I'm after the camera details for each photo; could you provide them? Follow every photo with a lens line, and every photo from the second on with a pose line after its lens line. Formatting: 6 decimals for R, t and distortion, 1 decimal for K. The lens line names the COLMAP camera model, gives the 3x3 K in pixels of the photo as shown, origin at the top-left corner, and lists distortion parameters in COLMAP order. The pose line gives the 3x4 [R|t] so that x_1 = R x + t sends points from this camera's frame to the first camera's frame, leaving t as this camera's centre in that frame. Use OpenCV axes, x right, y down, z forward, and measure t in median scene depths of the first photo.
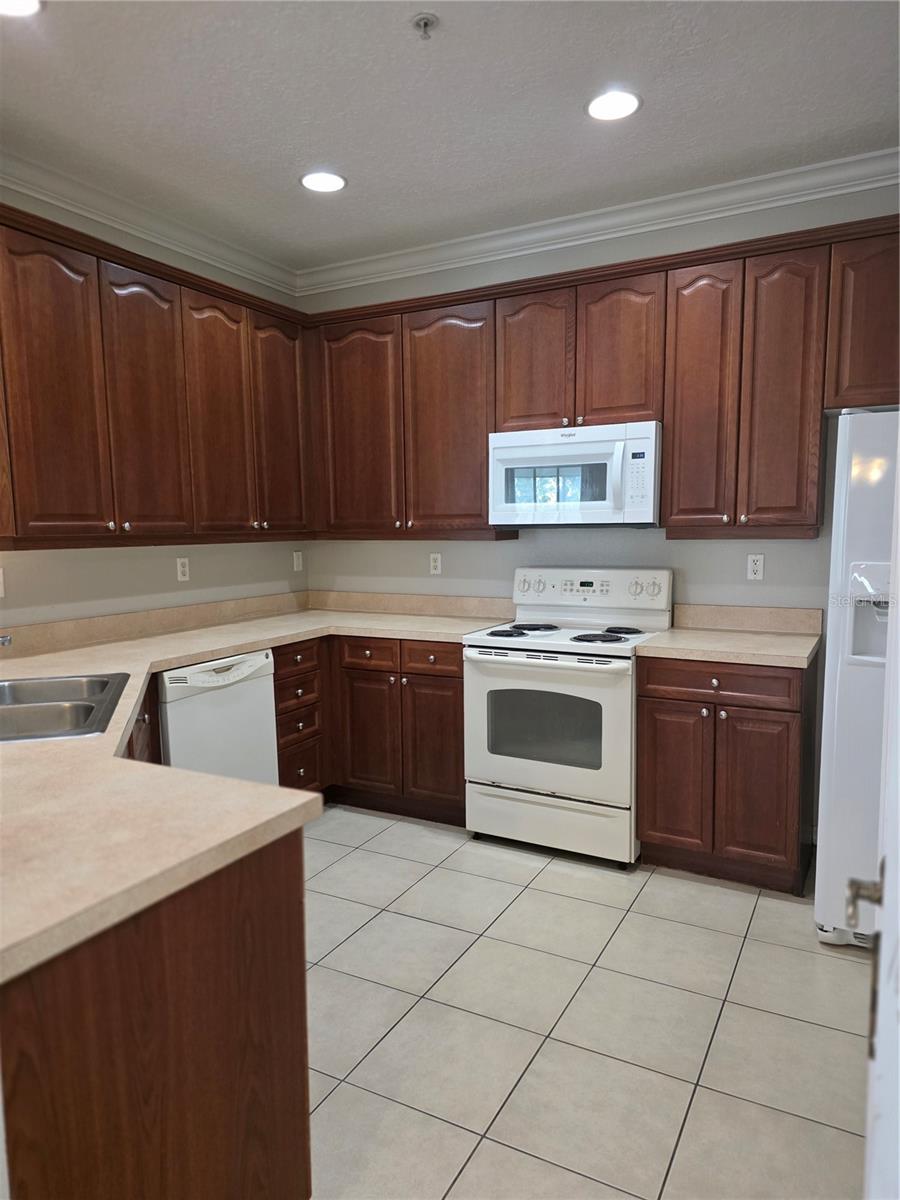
lens RADIAL K [[784.7, 0, 455.3], [0, 784.7, 609.9], [0, 0, 1]] dist [0.085450, -0.081725]
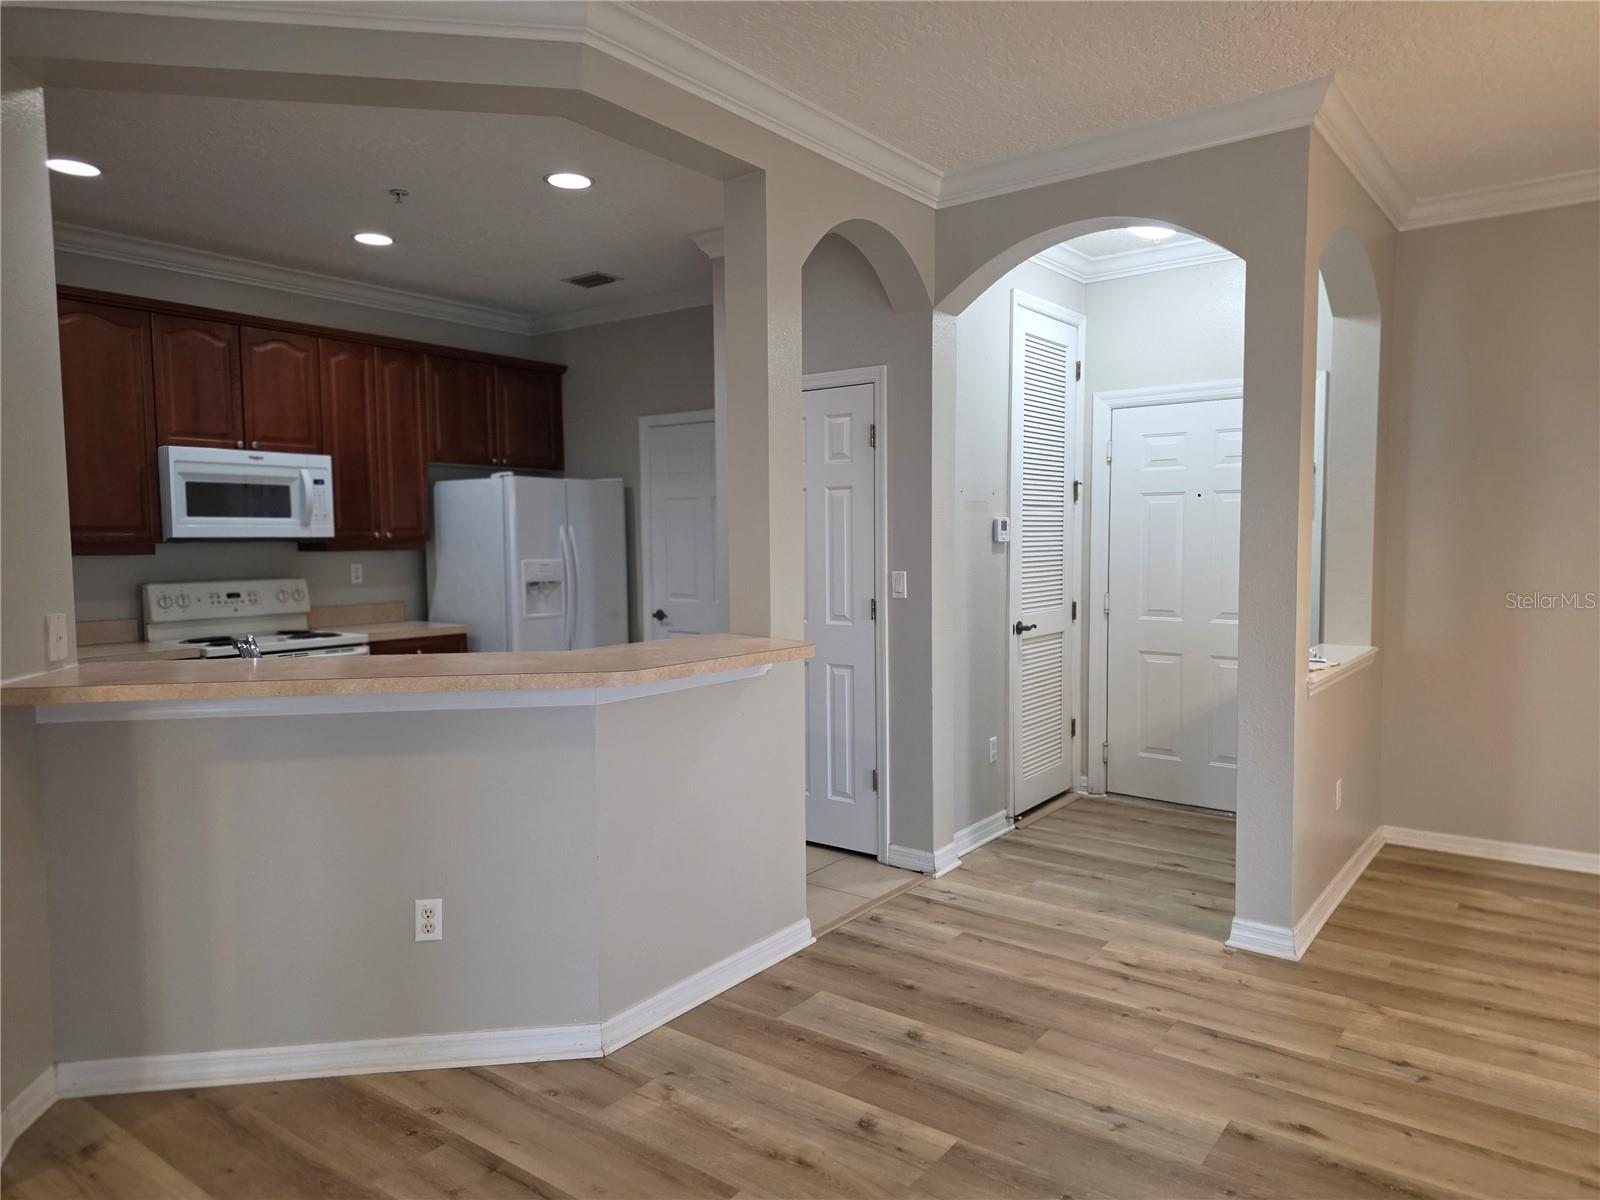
lens RADIAL K [[1068.7, 0, 810.5], [0, 1068.7, 605.0], [0, 0, 1]] dist [0.034176, -0.005210]
pose [[0.153803, -0.054898, 0.986575, -1.255339], [0.112305, 0.992957, 0.037745, 0.013138], [-0.981699, 0.104992, 0.158885, 0.021692]]
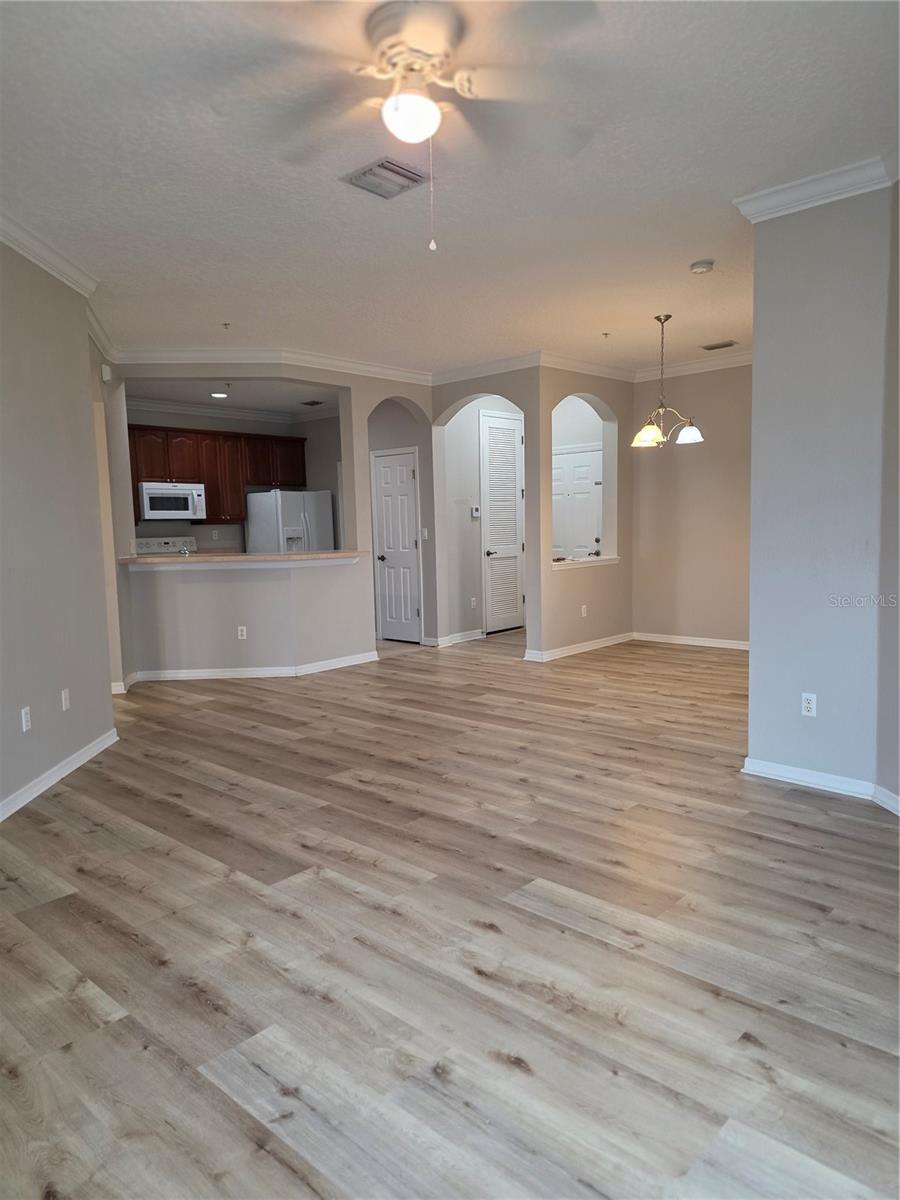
lens RADIAL K [[783.5, 0, 450.0], [0, 783.5, 600.0], [0, 0, 1]] dist [0.122311, -0.176903]
pose [[0.255541, -0.092647, 0.962349, -2.300409], [0.124206, 0.990295, 0.062356, 0.113162], [-0.958787, 0.103595, 0.264568, -0.588353]]
